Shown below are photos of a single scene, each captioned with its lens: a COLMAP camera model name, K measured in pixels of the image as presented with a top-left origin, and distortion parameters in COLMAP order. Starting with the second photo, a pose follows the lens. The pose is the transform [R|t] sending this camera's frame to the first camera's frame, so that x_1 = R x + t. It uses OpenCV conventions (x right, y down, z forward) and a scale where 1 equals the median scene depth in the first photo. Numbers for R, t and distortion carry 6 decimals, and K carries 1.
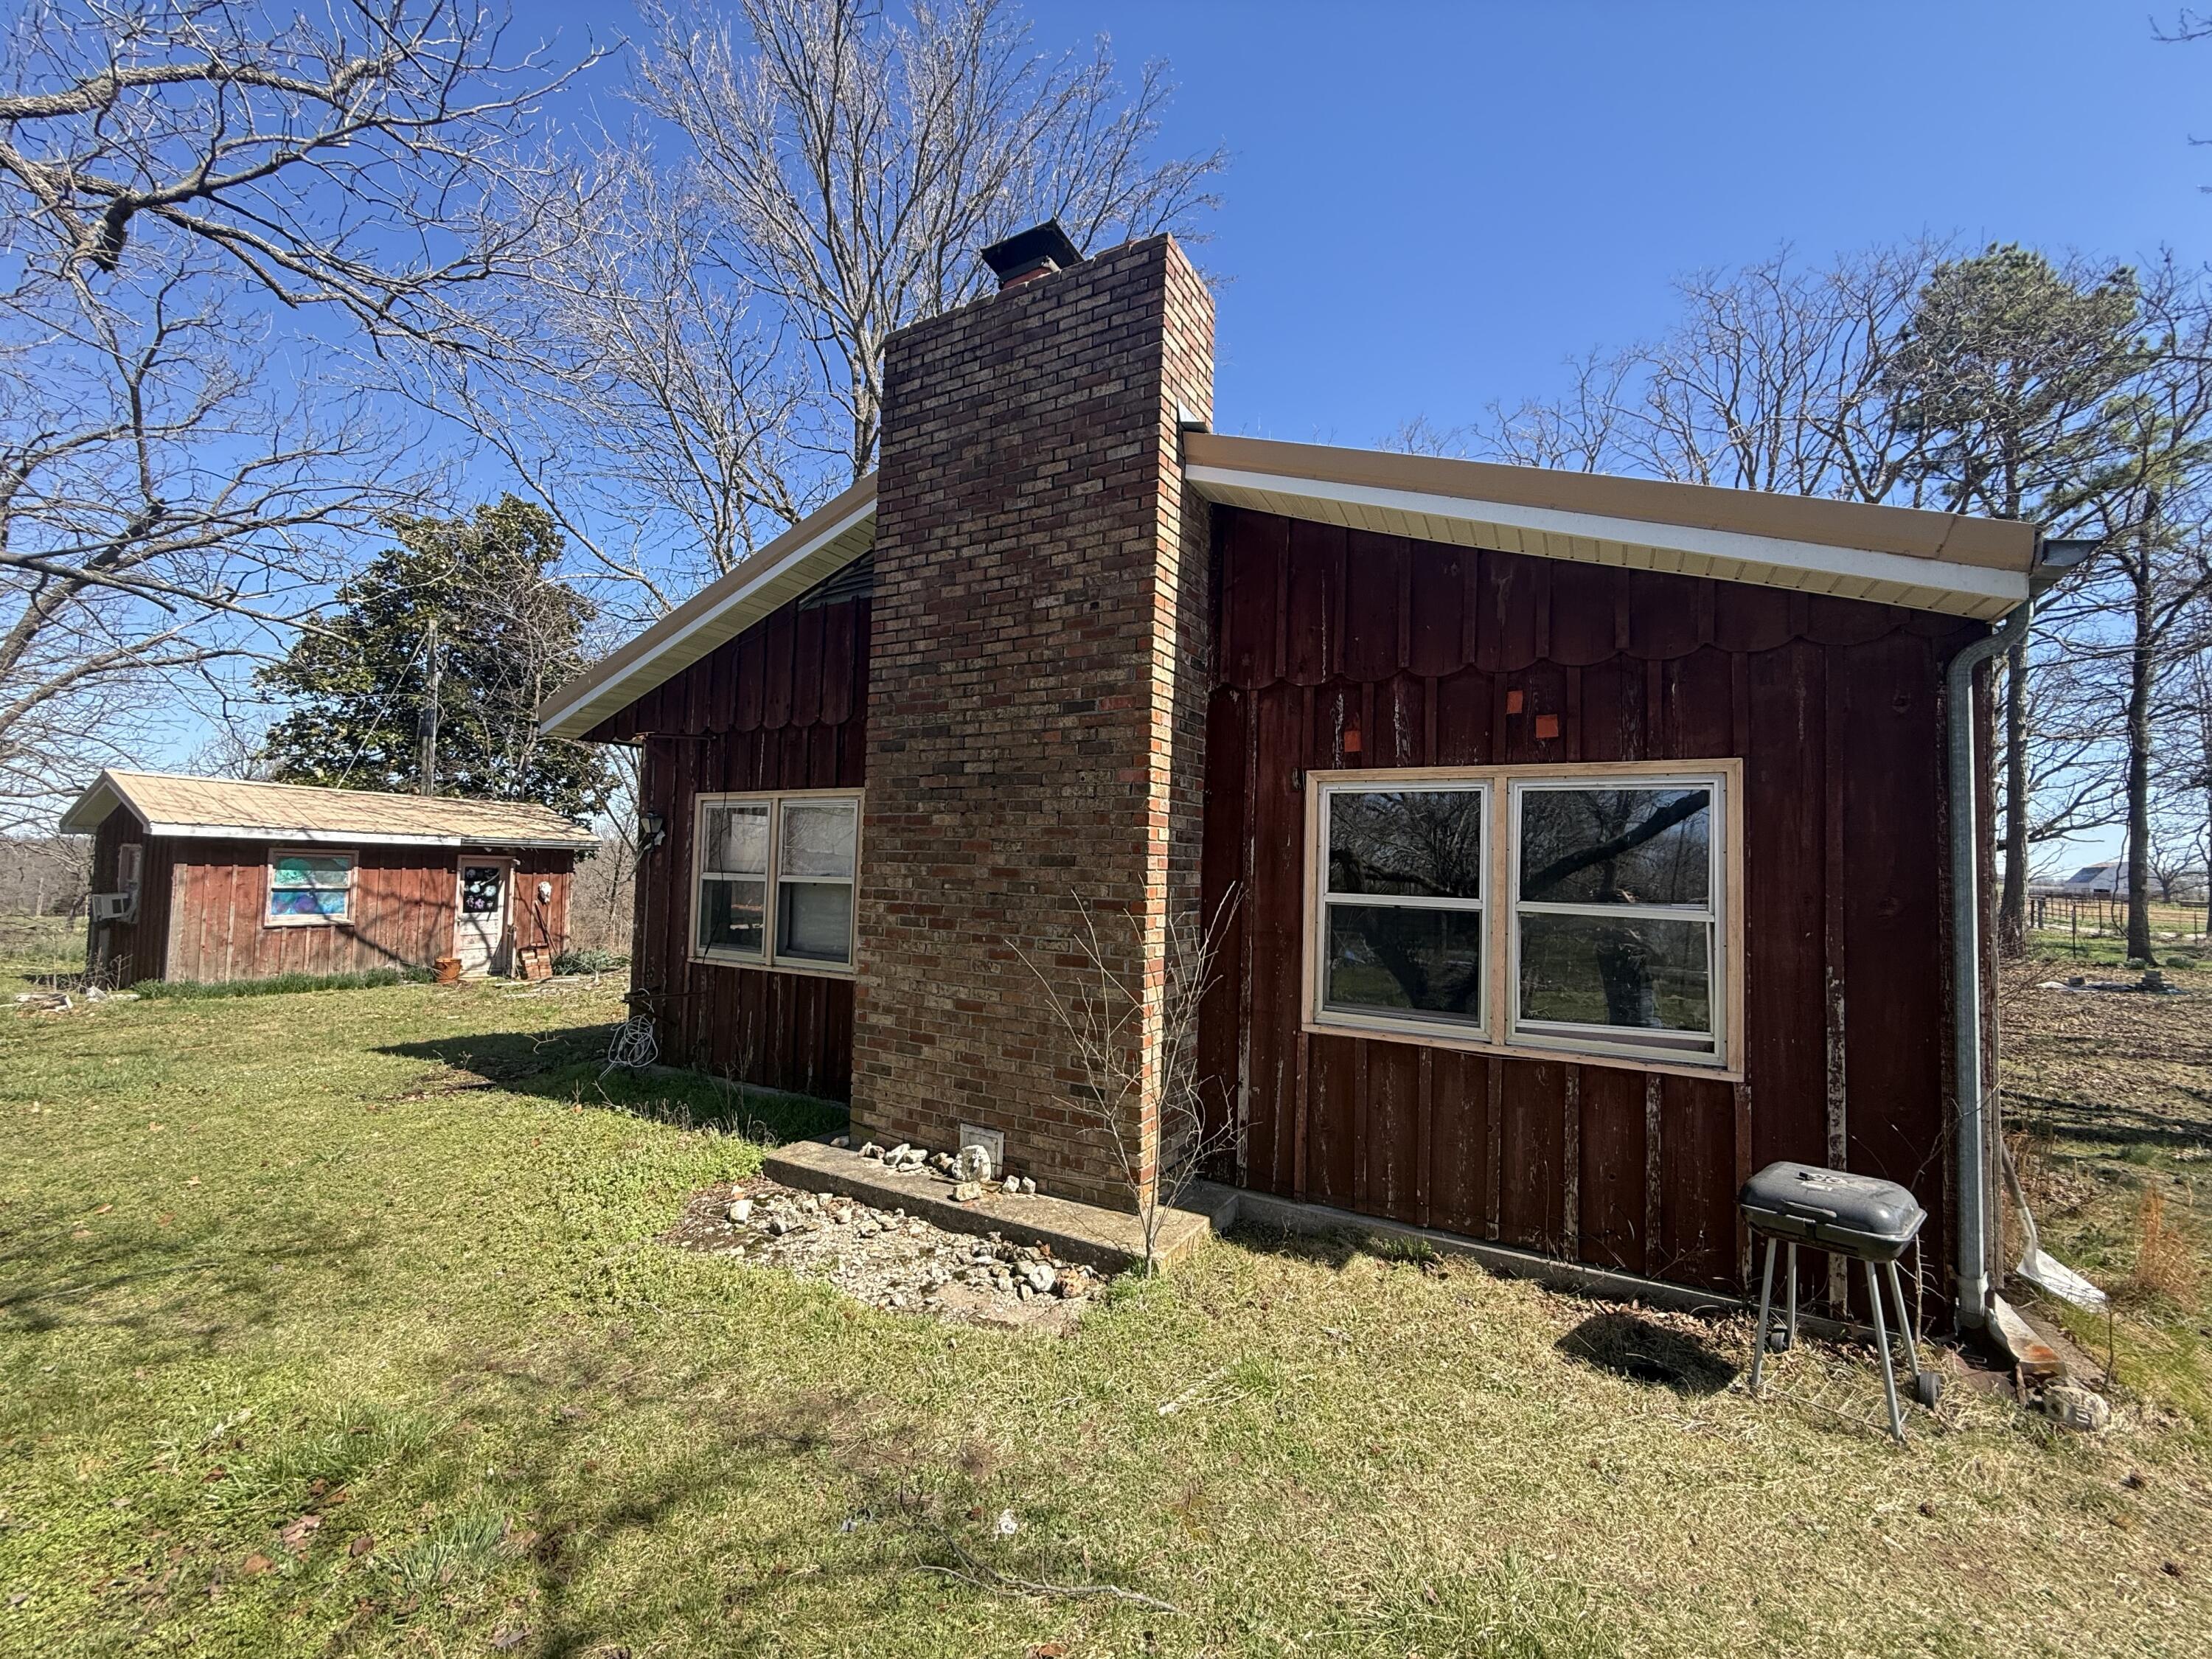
lens RADIAL K [[885.2, 0, 1099.0], [0, 885.2, 824.7], [0, 0, 1]] dist [0.000781, 0.000007]
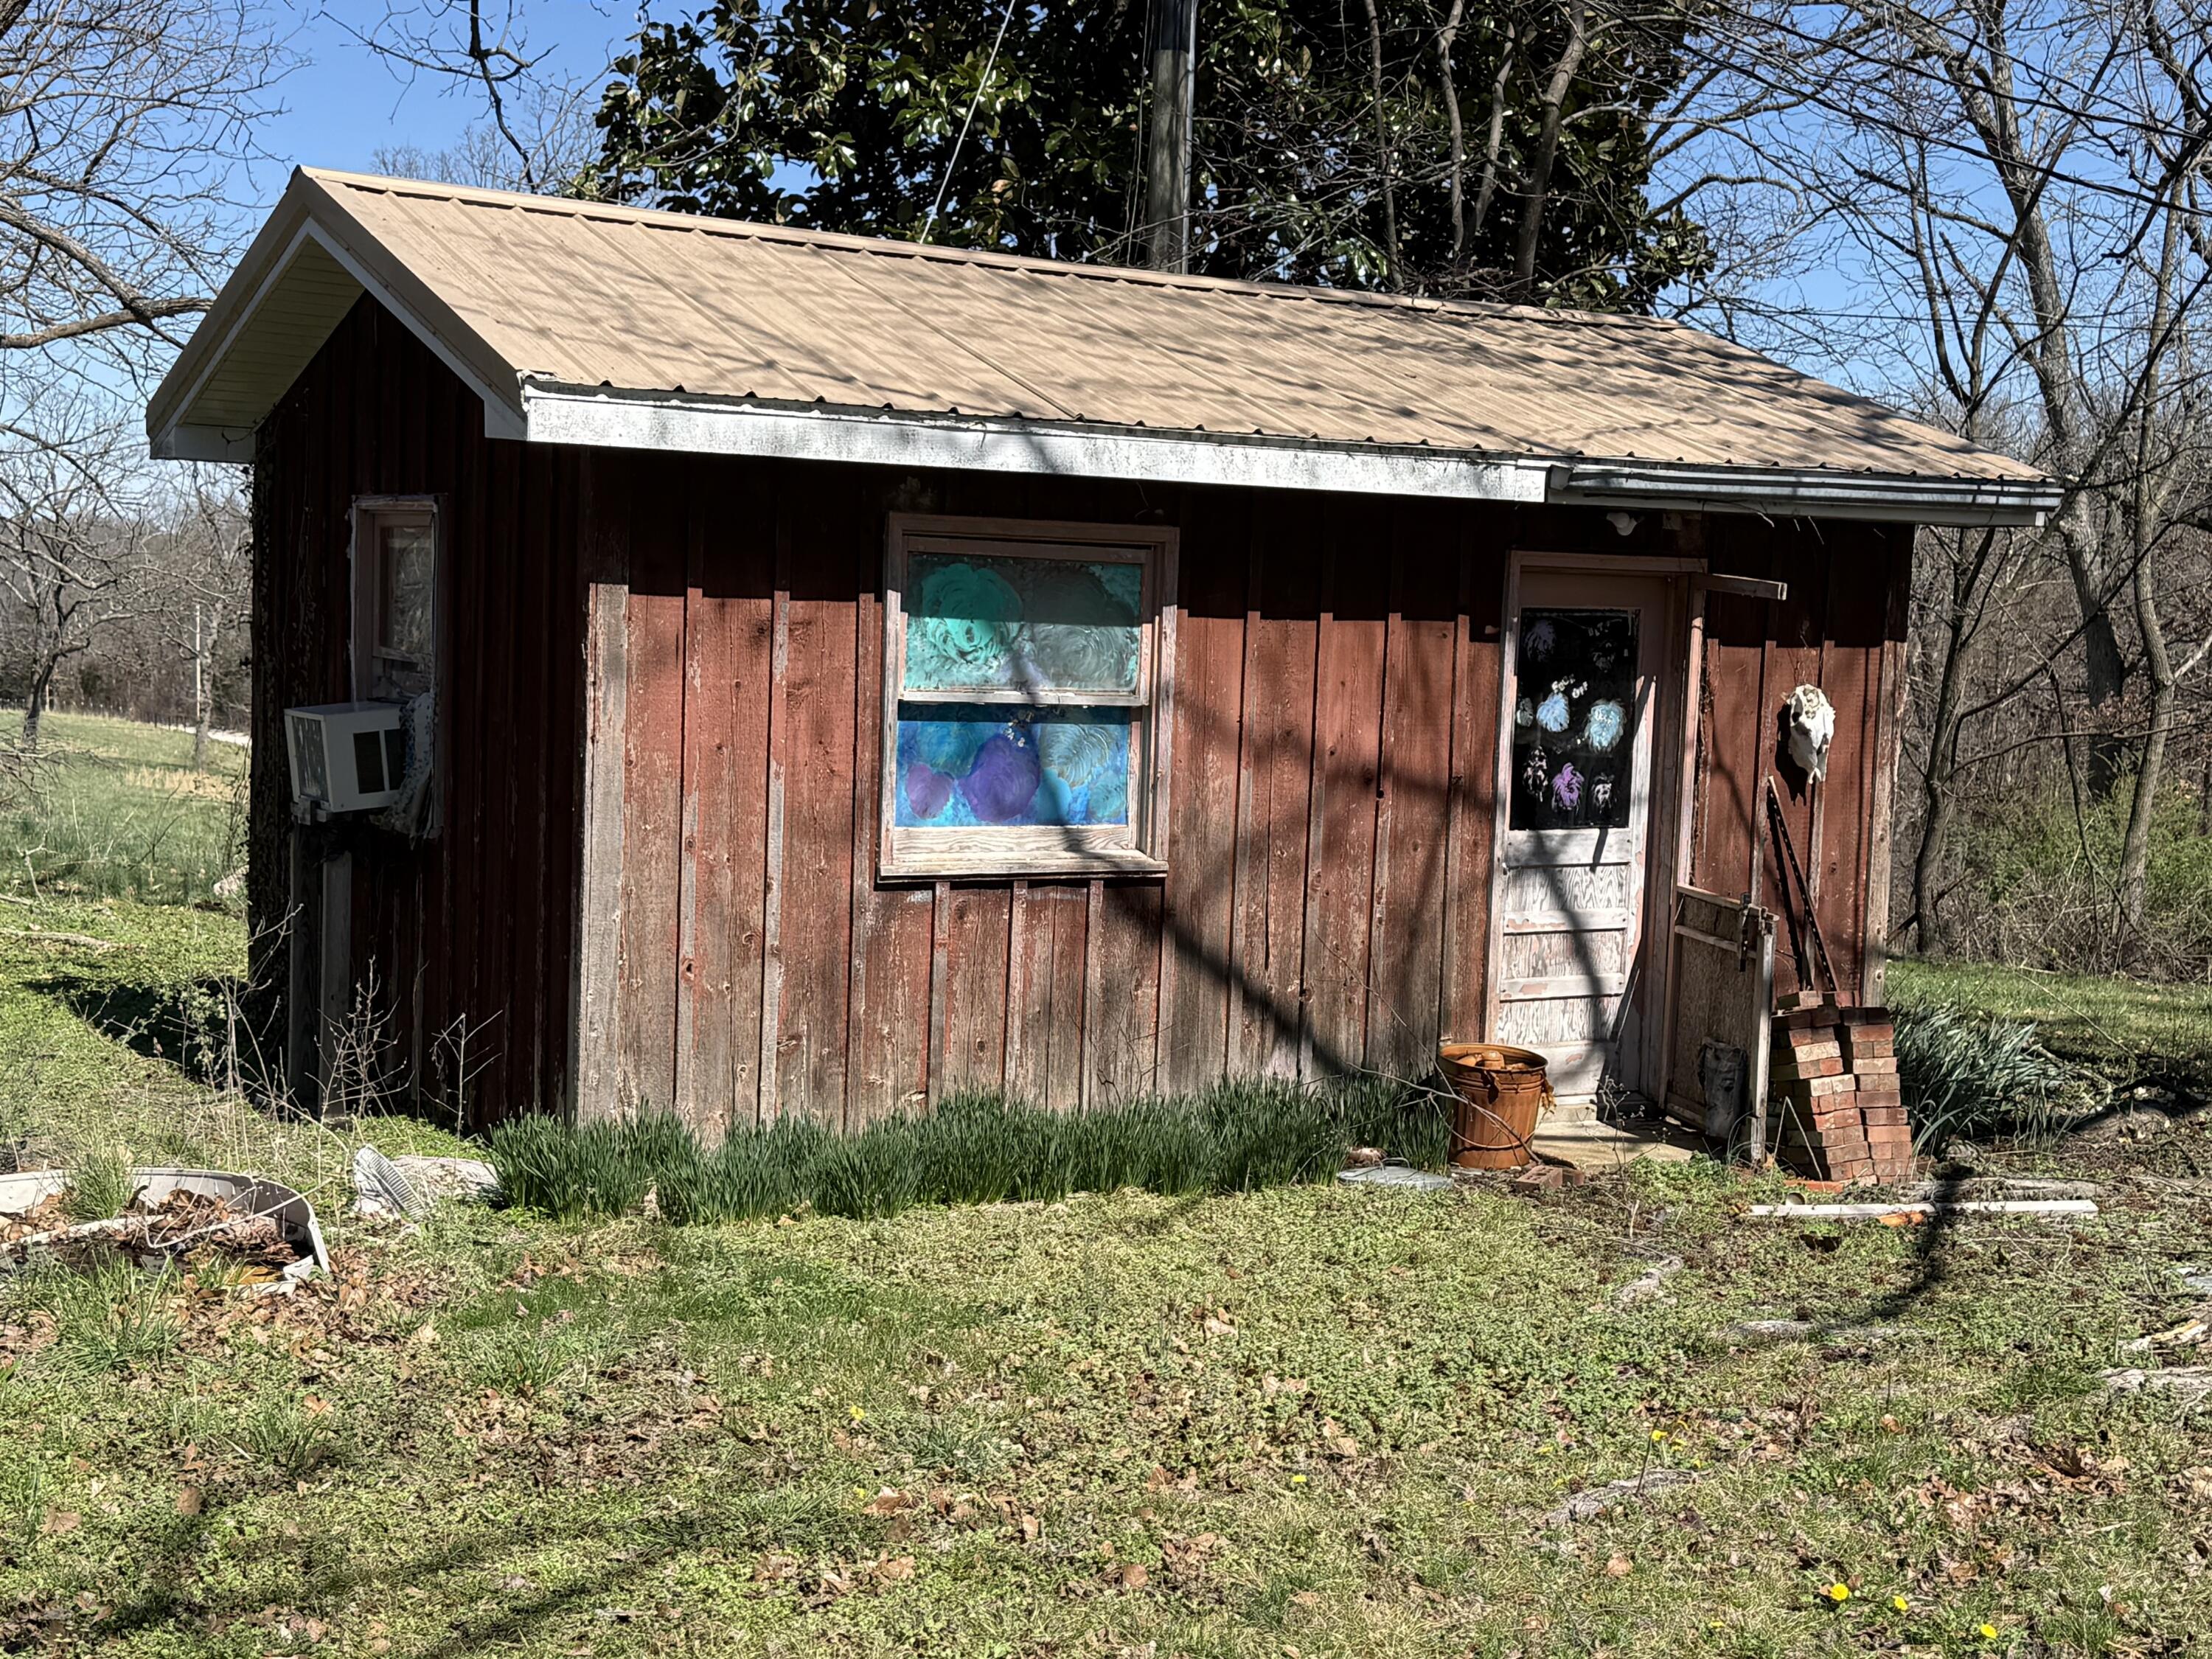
lens RADIAL K [[2952.1, 0, 1107.4], [0, 2952.1, 828.0], [0, 0, 1]] dist [0.036527, 0.000000]
pose [[0.876677, 0.048850, -0.478593, -0.509014], [0.009135, 0.992961, 0.118085, 0.017008], [0.480992, -0.107895, 0.870060, 0.372480]]
